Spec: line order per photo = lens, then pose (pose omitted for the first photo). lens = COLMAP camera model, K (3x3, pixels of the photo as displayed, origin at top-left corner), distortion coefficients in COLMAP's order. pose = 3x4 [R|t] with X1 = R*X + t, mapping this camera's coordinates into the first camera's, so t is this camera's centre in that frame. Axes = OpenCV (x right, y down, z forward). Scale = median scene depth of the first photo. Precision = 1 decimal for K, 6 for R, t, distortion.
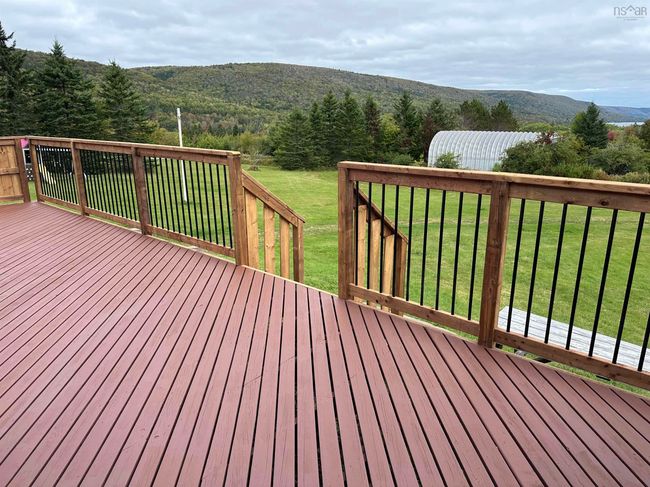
lens RADIAL K [[457.7, 0, 317.9], [0, 457.7, 247.1], [0, 0, 1]] dist [0.113771, -0.153704]
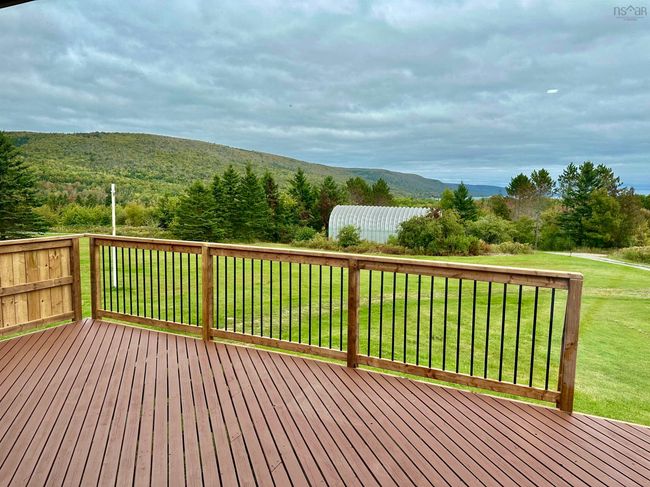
lens RADIAL K [[459.0, 0, 326.2], [0, 459.0, 241.2], [0, 0, 1]] dist [0.109104, -0.157410]
pose [[0.962051, -0.014856, 0.272464, -0.050842], [0.058562, 0.986491, -0.152991, -0.009751], [-0.266511, 0.163141, 0.949925, 0.020196]]
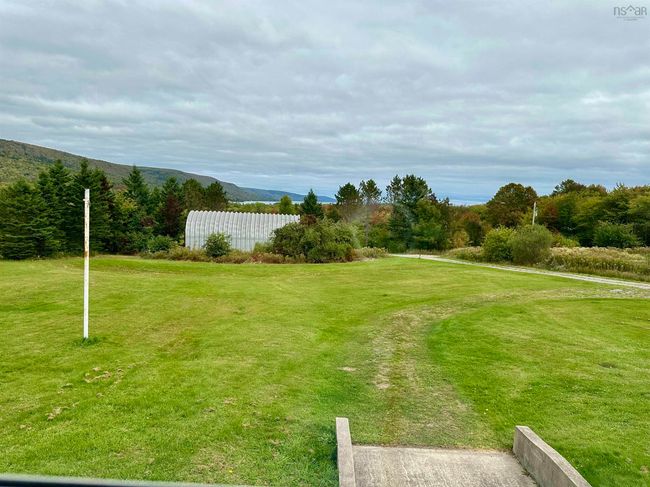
lens RADIAL K [[459.0, 0, 326.2], [0, 459.0, 241.2], [0, 0, 1]] dist [0.109104, -0.157410]
pose [[0.756429, -0.031846, 0.653301, -0.160902], [0.140865, 0.983307, -0.115169, -0.039960], [-0.638727, 0.179145, 0.748288, 0.121179]]
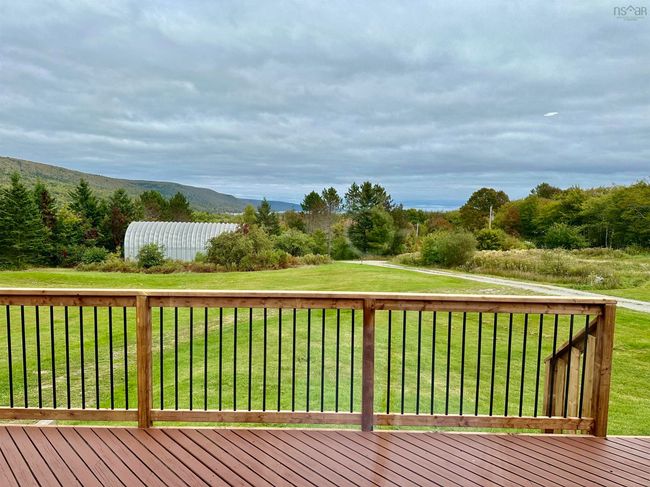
lens RADIAL K [[459.0, 0, 326.2], [0, 459.0, 241.2], [0, 0, 1]] dist [0.109104, -0.157410]
pose [[0.753887, -0.036131, 0.656009, -0.070564], [0.163757, 0.977308, -0.134364, -0.017989], [-0.636268, 0.208721, 0.742696, 0.045545]]
